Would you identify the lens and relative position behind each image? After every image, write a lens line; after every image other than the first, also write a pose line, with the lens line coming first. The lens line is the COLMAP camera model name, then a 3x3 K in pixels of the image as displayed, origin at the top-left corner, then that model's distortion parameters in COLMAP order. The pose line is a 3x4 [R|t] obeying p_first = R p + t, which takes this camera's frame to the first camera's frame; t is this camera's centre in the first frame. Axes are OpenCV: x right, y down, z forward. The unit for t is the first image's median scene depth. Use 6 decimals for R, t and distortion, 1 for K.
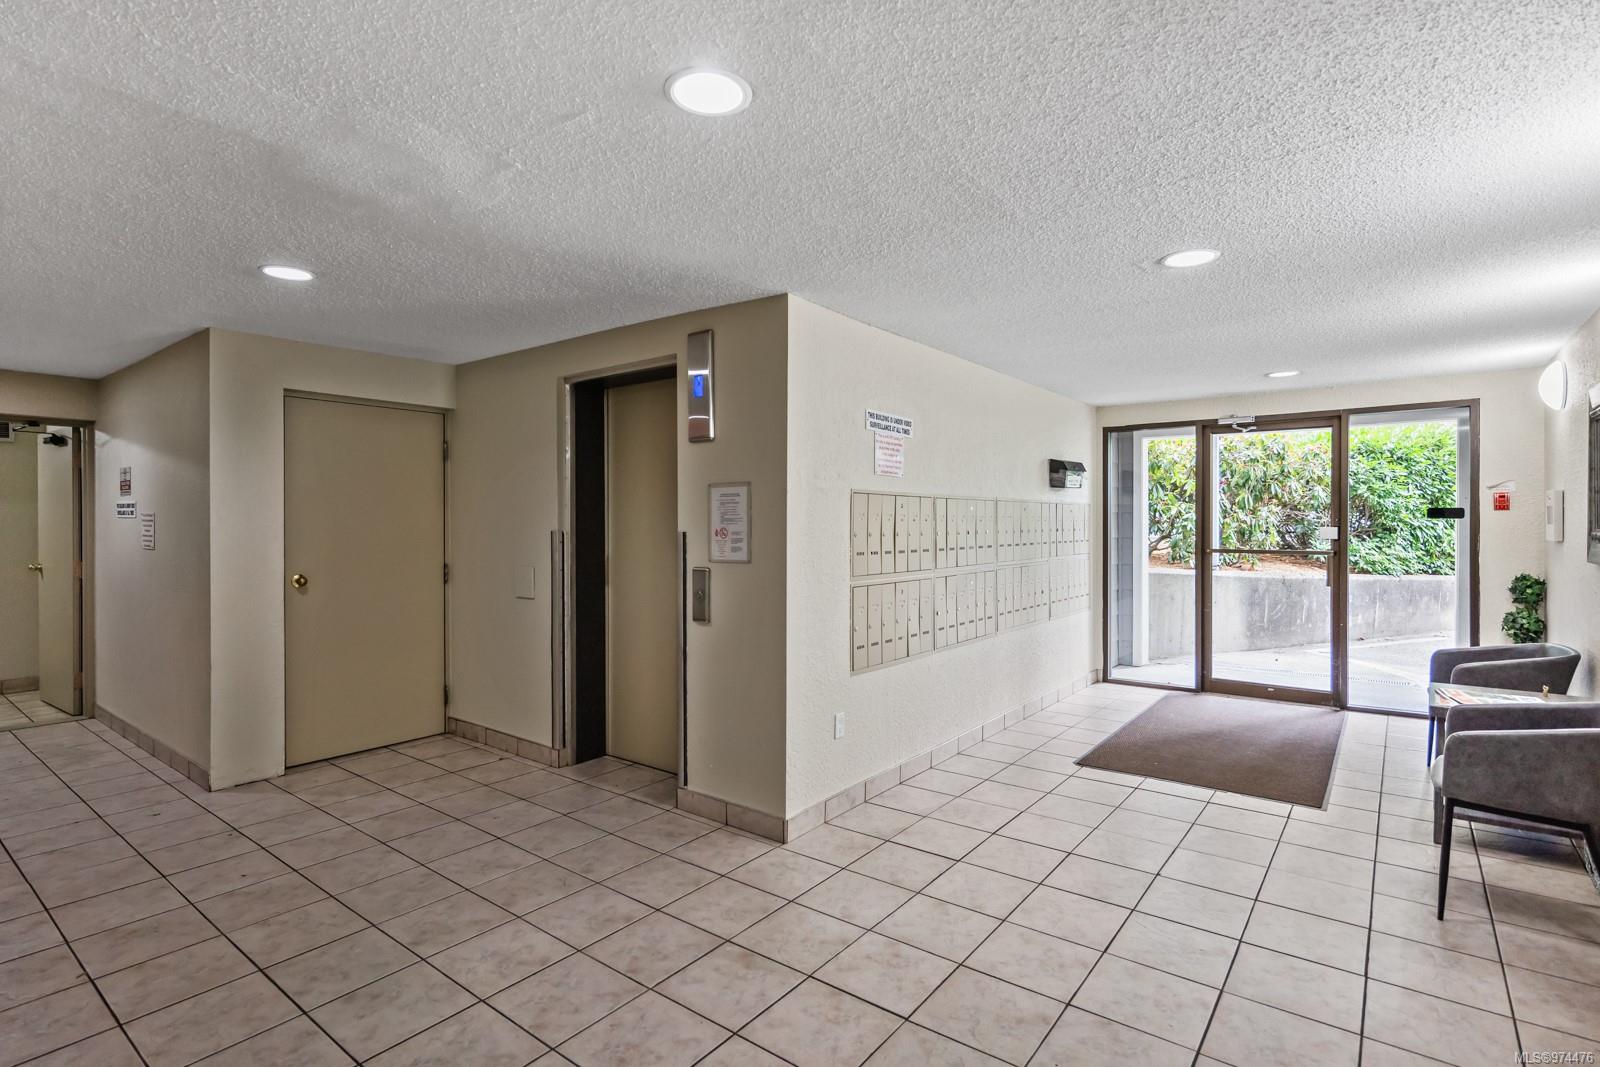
lens RADIAL K [[790.9, 0, 803.3], [0, 790.9, 530.1], [0, 0, 1]] dist [-0.002724, -0.000376]
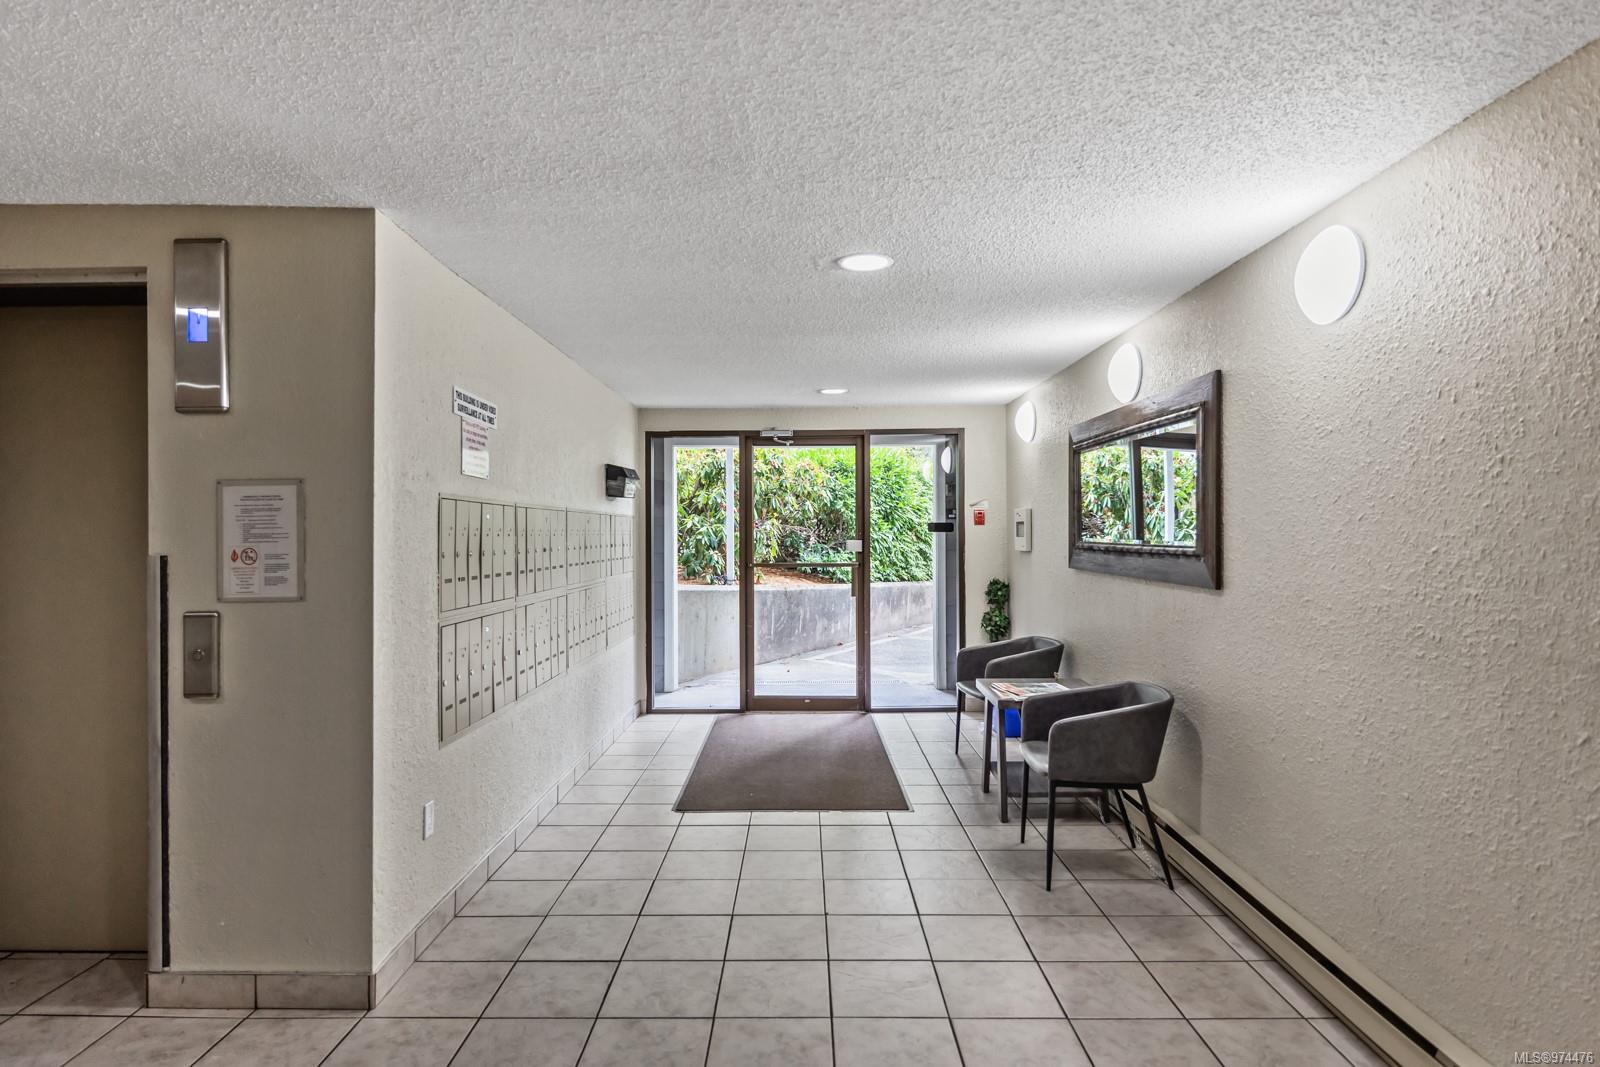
lens RADIAL K [[898.4, 0, 800.0], [0, 898.4, 533.5], [0, 0, 1]] dist [0.006503, -0.000728]
pose [[0.799029, -0.001986, 0.601290, -0.159125], [0.009612, 0.999909, -0.009471, -0.003109], [-0.601216, 0.013347, 0.798975, 0.121143]]
